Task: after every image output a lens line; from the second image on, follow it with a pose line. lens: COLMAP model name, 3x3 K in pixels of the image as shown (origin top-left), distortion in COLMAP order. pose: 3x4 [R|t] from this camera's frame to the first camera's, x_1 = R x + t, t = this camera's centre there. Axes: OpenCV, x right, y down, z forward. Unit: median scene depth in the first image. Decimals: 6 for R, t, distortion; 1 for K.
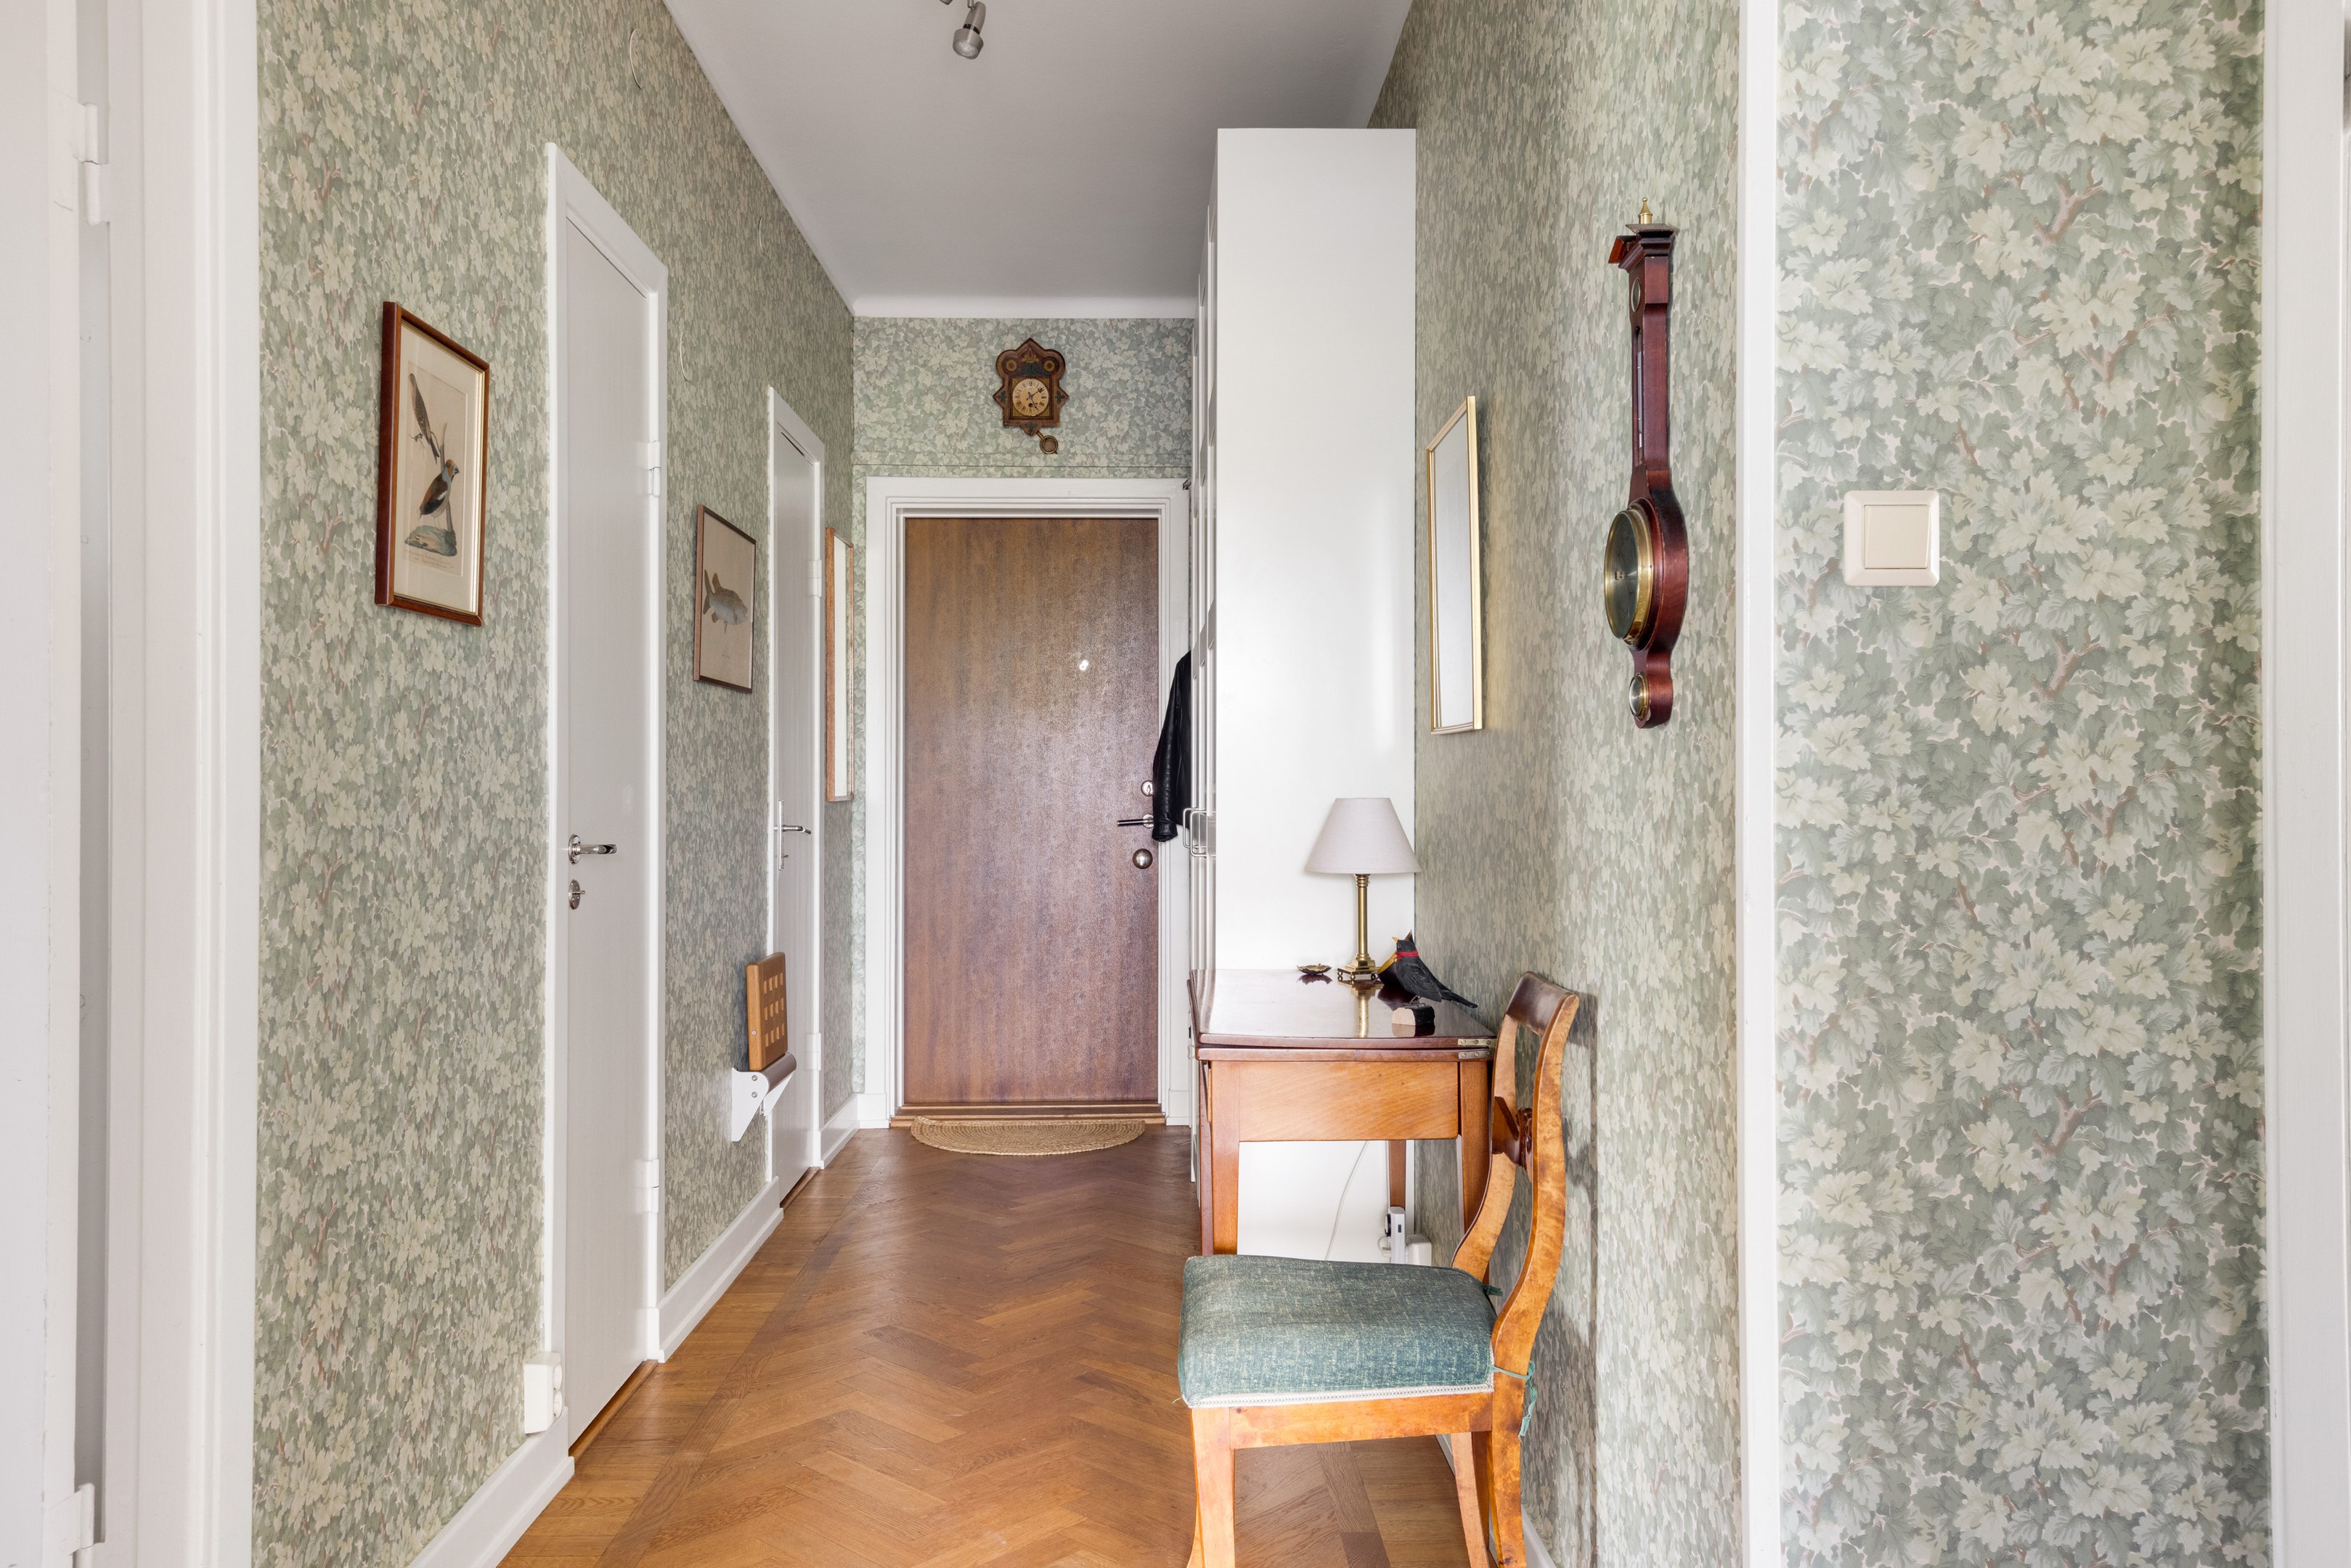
lens RADIAL K [[1743.4, 0, 1181.1], [0, 1743.4, 772.6], [0, 0, 1]] dist [0.012986, 0.003550]
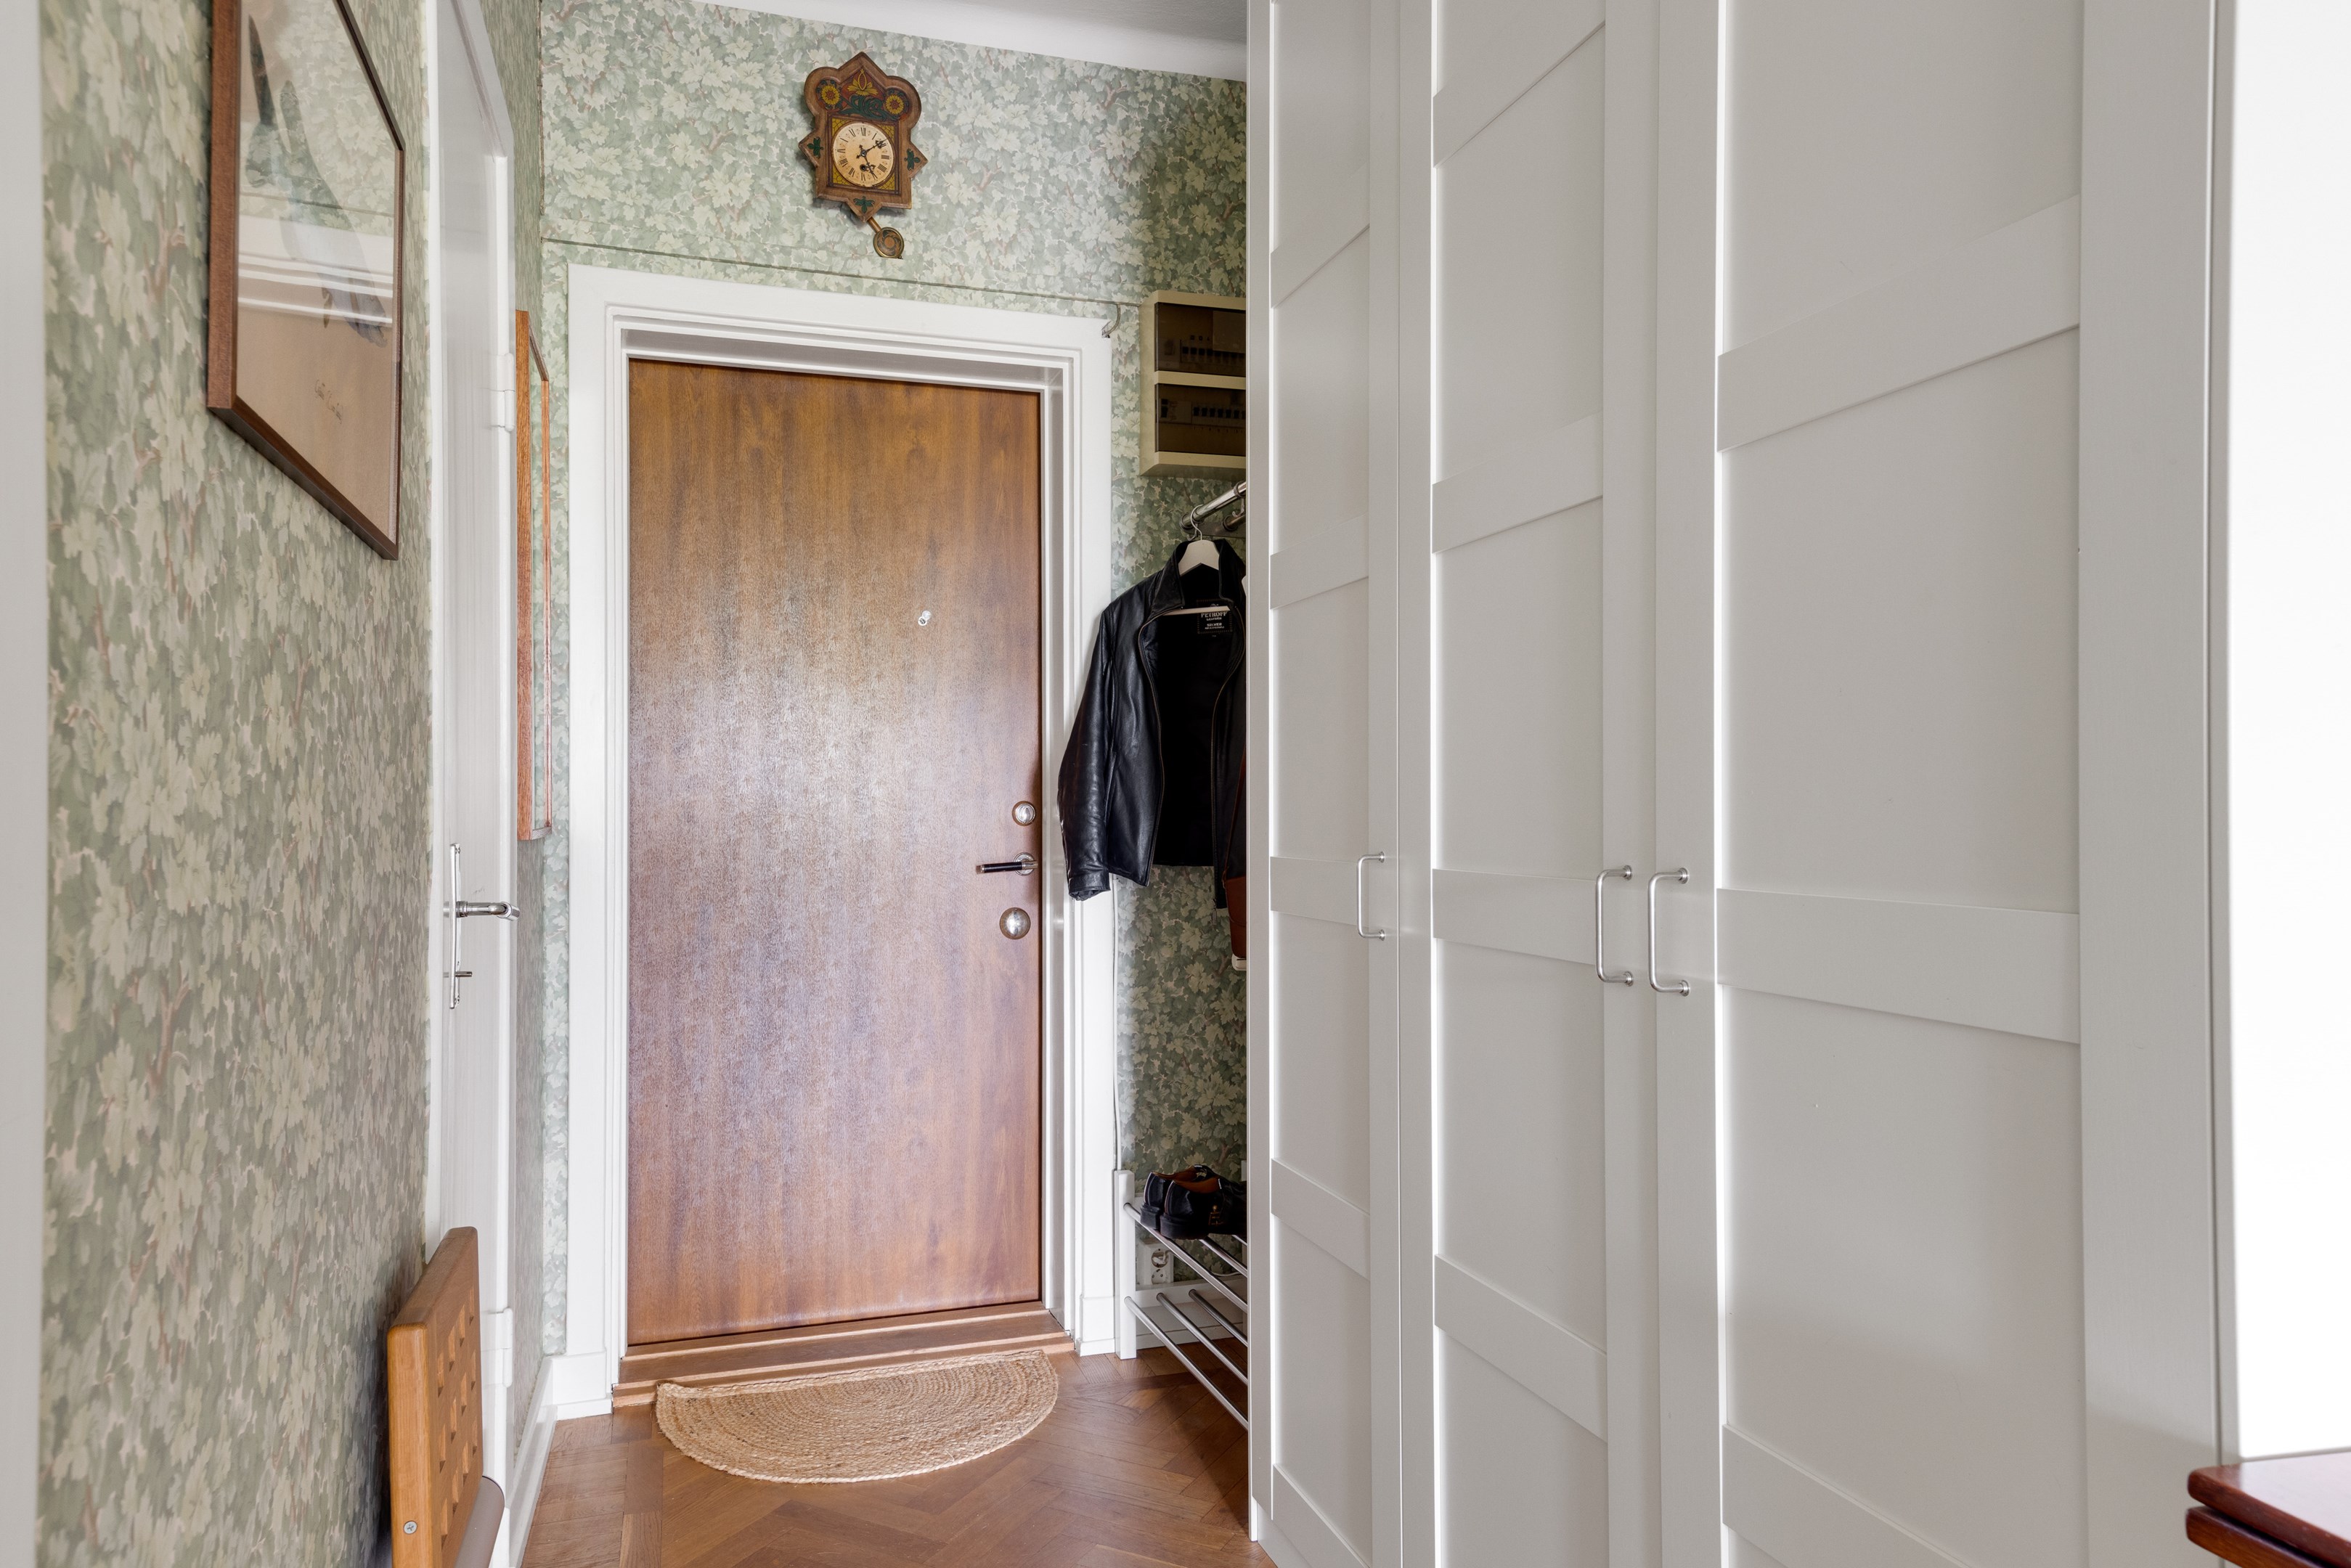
lens RADIAL K [[1592.3, 0, 1166.3], [0, 1592.3, 803.6], [0, 0, 1]] dist [0.028965, 0.002715]
pose [[0.968168, 0.000541, 0.250299, -0.121073], [-0.001549, 0.999991, 0.003830, 0.003146], [-0.250295, -0.004096, 0.968161, 0.441229]]
